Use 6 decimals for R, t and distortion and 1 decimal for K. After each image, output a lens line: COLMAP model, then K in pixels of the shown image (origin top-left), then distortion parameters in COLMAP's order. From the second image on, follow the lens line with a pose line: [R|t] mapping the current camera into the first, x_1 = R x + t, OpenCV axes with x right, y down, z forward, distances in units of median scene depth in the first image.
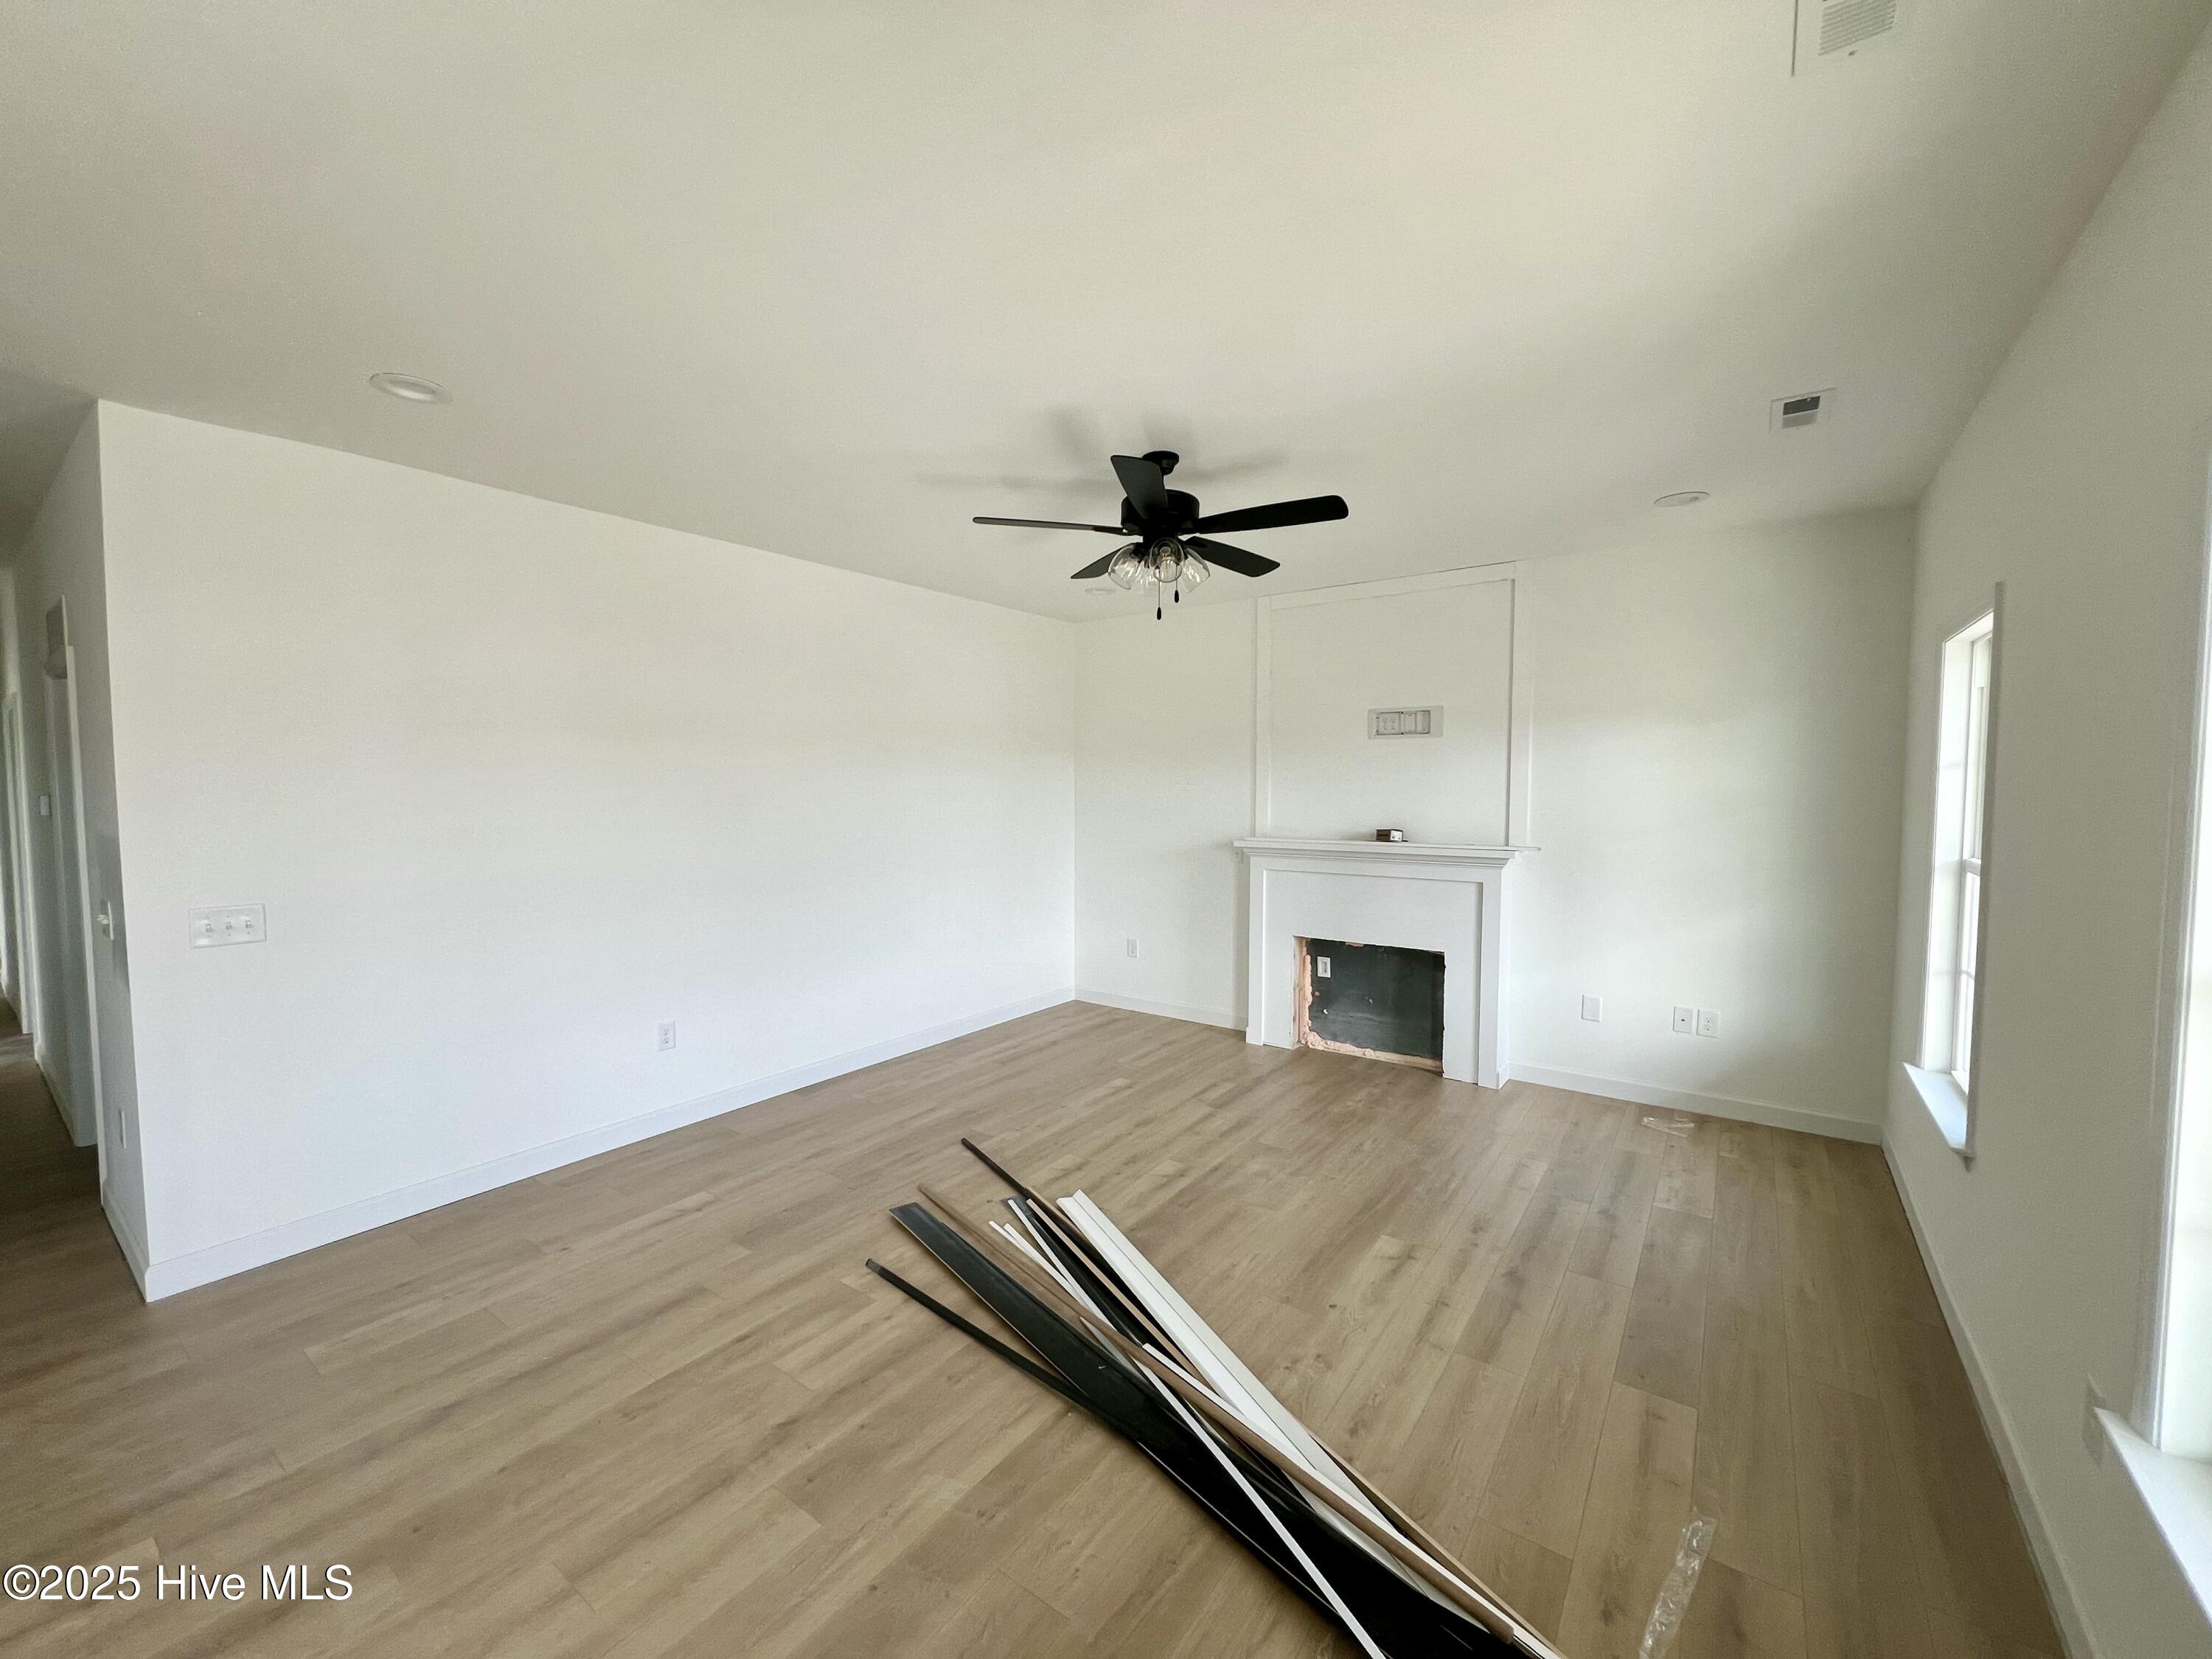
lens RADIAL K [[886.3, 0, 1100.3], [0, 886.3, 829.1], [0, 0, 1]] dist [-0.003022, 0.000791]
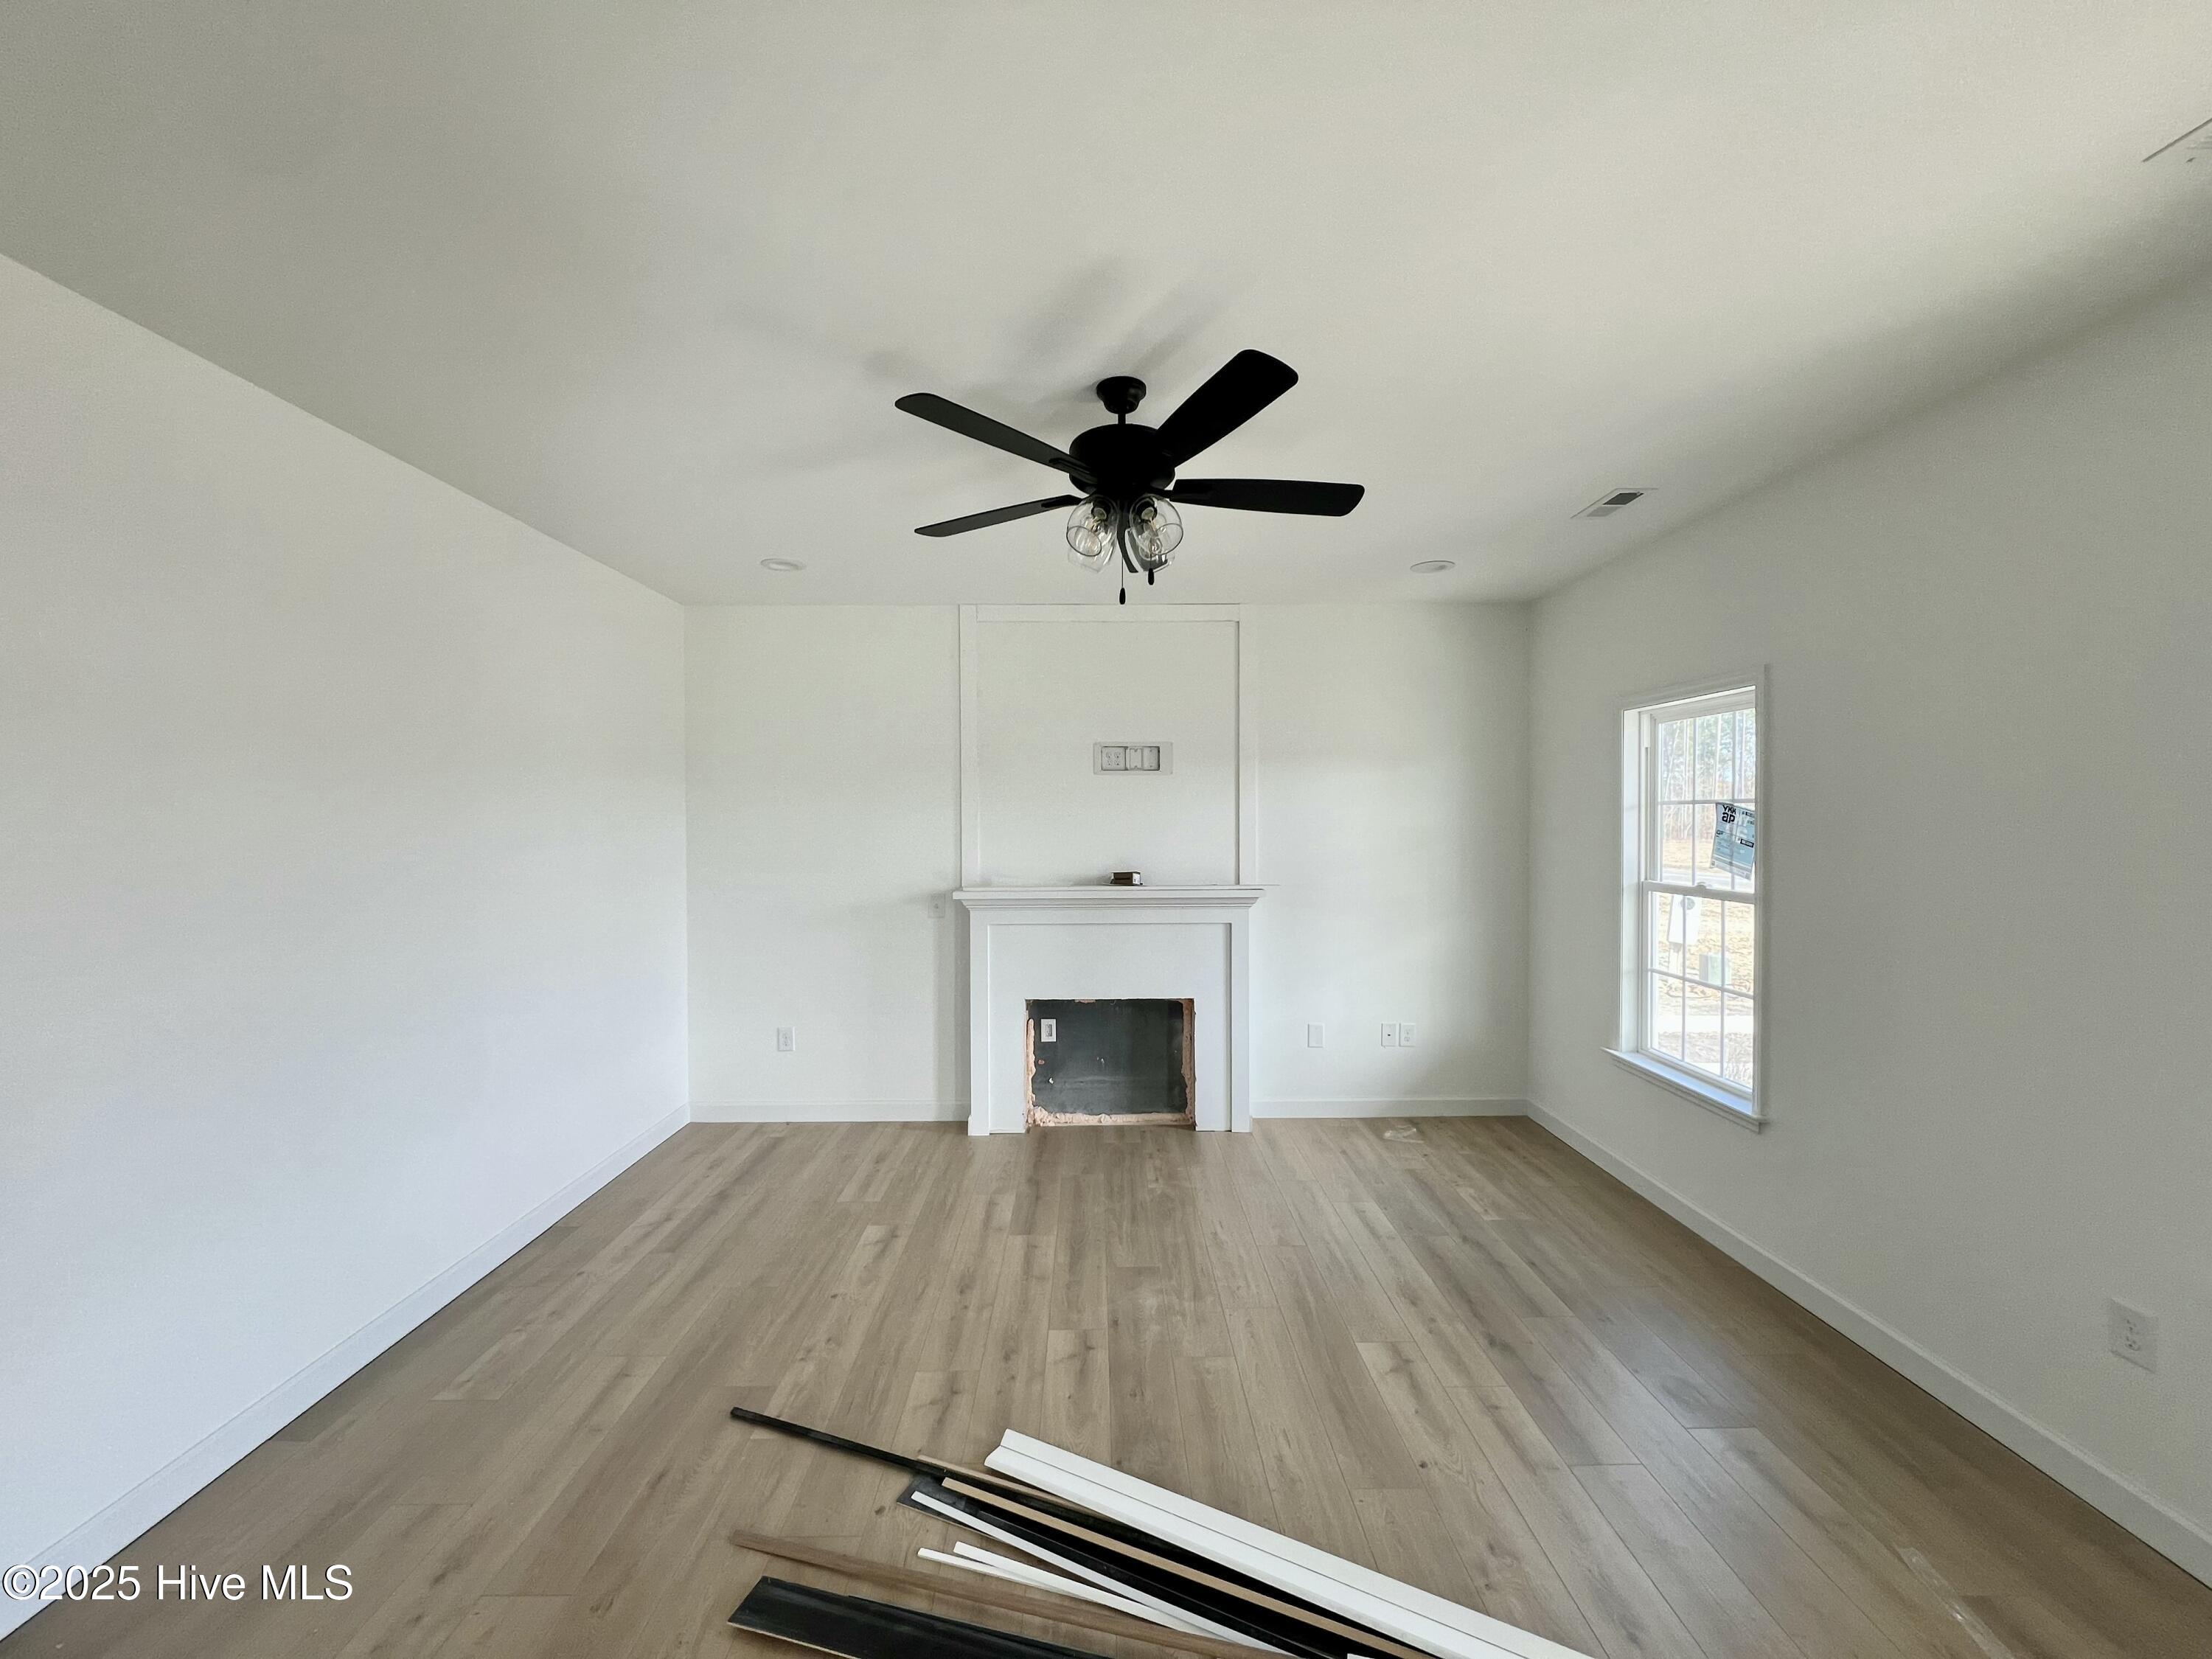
lens RADIAL K [[886.3, 0, 1111.3], [0, 886.3, 833.7], [0, 0, 1]] dist [-0.003022, 0.000791]
pose [[0.796434, -0.012456, 0.604597, -0.388952], [0.034035, 0.999126, -0.024251, -0.028428], [-0.603767, 0.039891, 0.796162, 0.429111]]
